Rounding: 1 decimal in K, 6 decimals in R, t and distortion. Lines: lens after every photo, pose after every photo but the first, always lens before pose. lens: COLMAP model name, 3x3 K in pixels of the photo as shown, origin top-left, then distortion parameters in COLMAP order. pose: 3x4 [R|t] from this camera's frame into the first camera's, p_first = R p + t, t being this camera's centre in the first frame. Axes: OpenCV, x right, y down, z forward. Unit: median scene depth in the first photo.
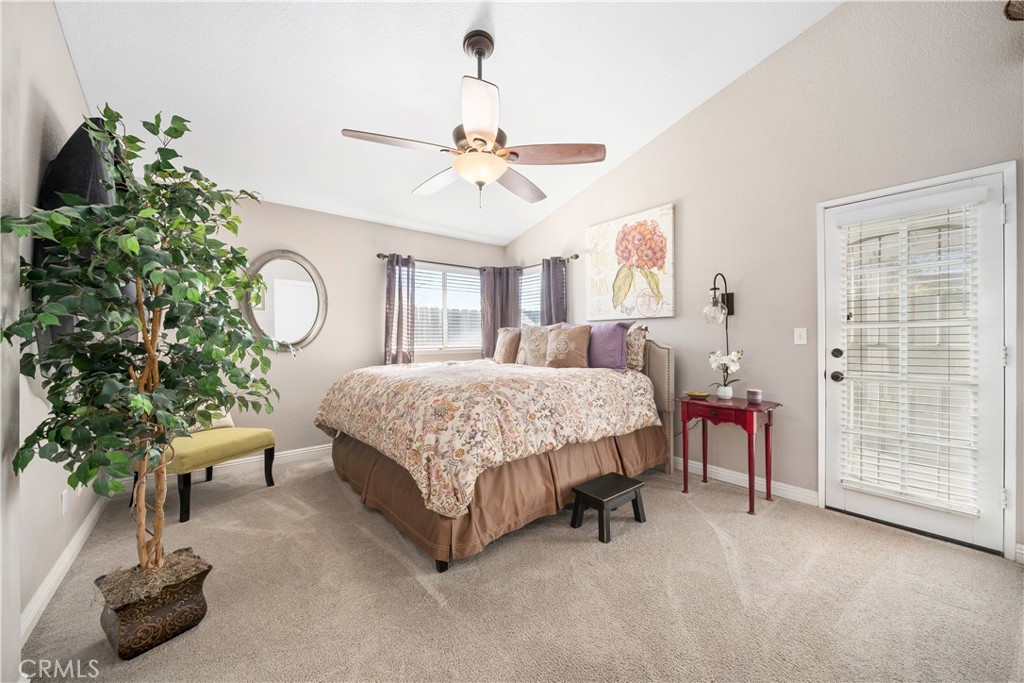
lens RADIAL K [[367.1, 0, 510.4], [0, 367.1, 329.5], [0, 0, 1]] dist [0.000022, 0.000012]
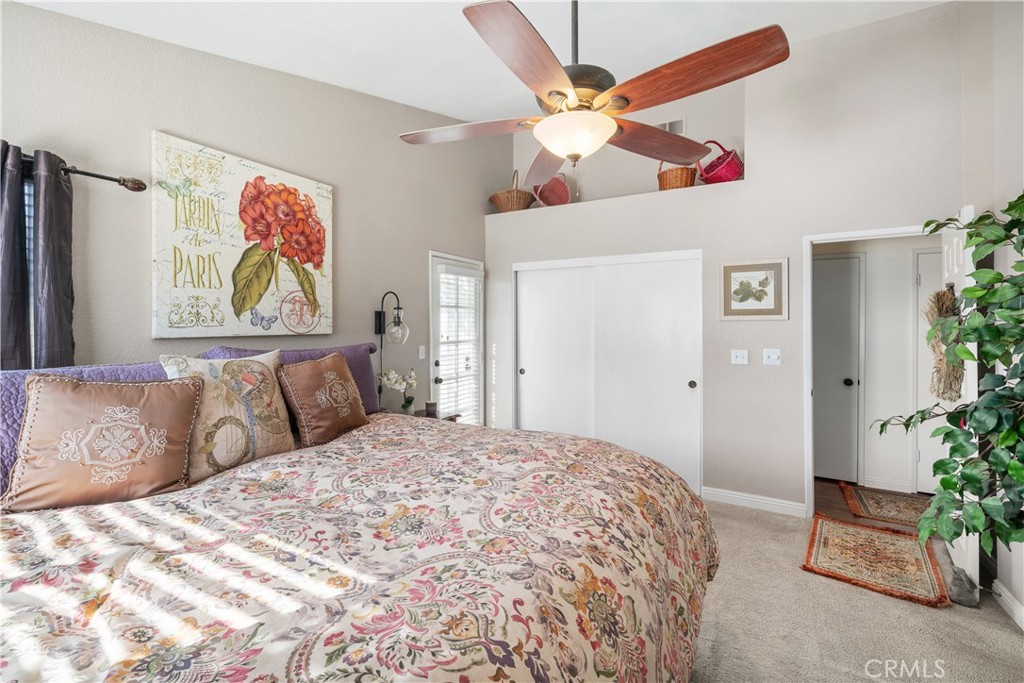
lens RADIAL K [[413.2, 0, 514.2], [0, 413.2, 336.2], [0, 0, 1]] dist [-0.001407, -0.000369]
pose [[-0.317063, -0.016386, 0.948263, -0.481534], [-0.015161, 0.999811, 0.012207, -0.044512], [-0.948283, -0.010506, -0.317251, 0.865003]]
